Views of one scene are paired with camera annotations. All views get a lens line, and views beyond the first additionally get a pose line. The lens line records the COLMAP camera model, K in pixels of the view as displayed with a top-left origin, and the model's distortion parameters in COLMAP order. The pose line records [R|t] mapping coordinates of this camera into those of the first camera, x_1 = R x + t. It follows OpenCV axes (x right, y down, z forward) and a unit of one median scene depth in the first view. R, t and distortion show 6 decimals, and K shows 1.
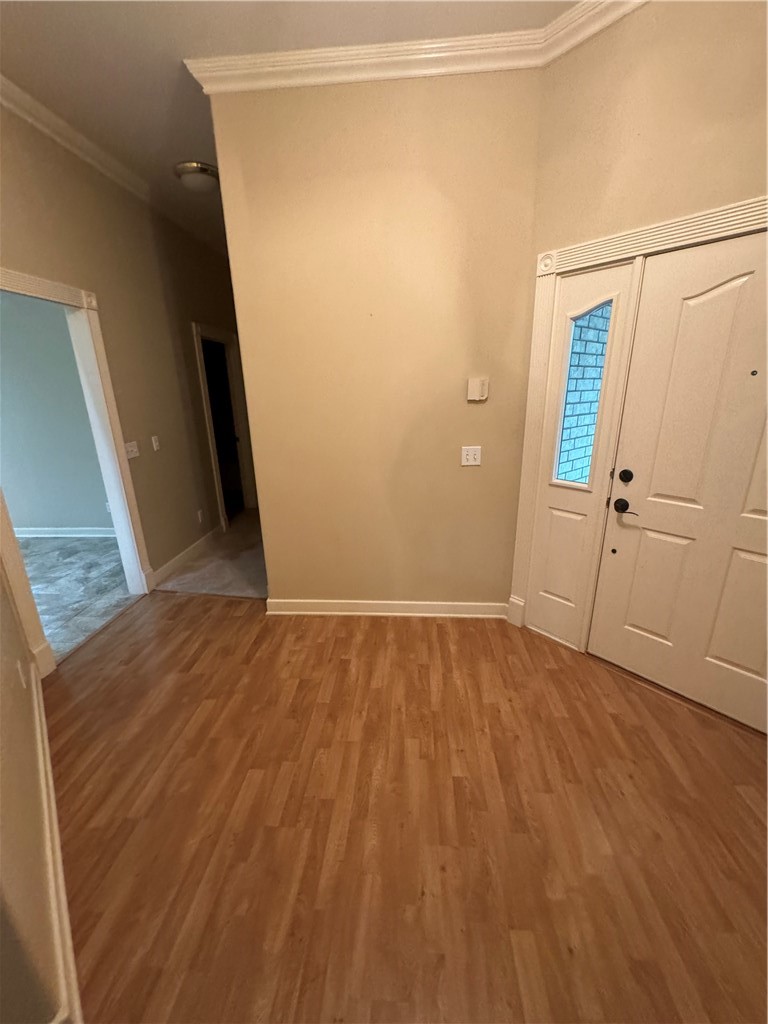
lens RADIAL K [[408.8, 0, 387.0], [0, 408.8, 508.8], [0, 0, 1]] dist [-0.002770, 0.000492]
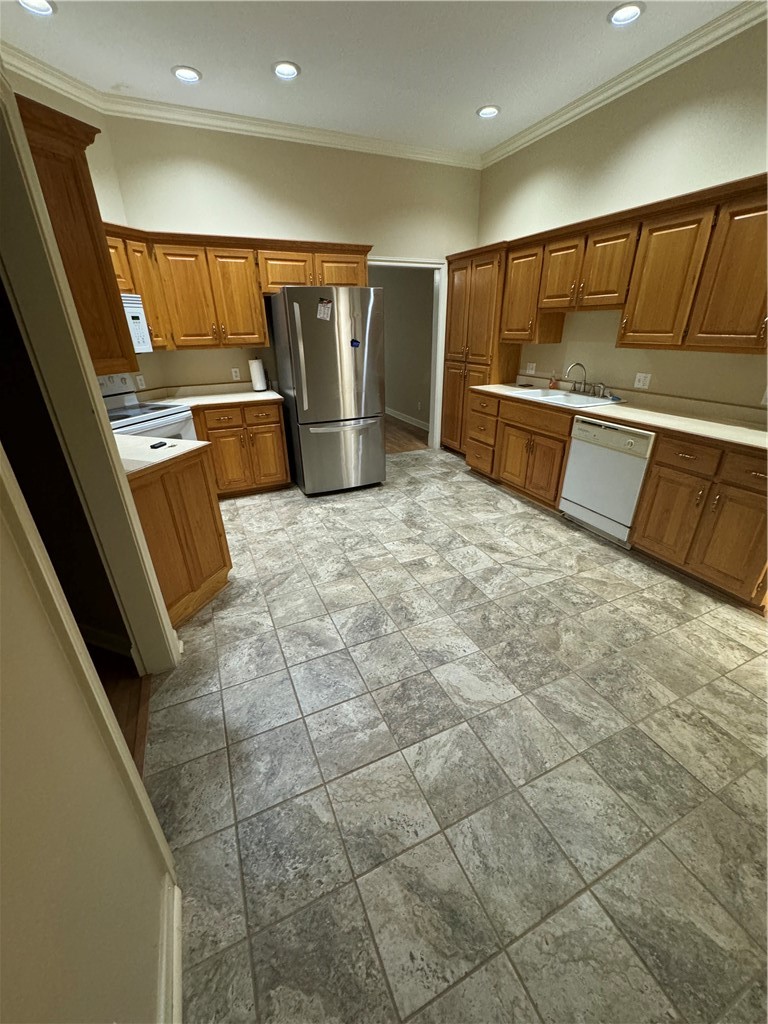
lens RADIAL K [[408.8, 0, 385.0], [0, 408.8, 511.6], [0, 0, 1]] dist [-0.002770, 0.000492]
pose [[-0.880762, 0.227445, -0.415364, -0.663873], [-0.108987, 0.756210, 0.645188, -0.281895], [0.460848, 0.613526, -0.641253, 1.043537]]
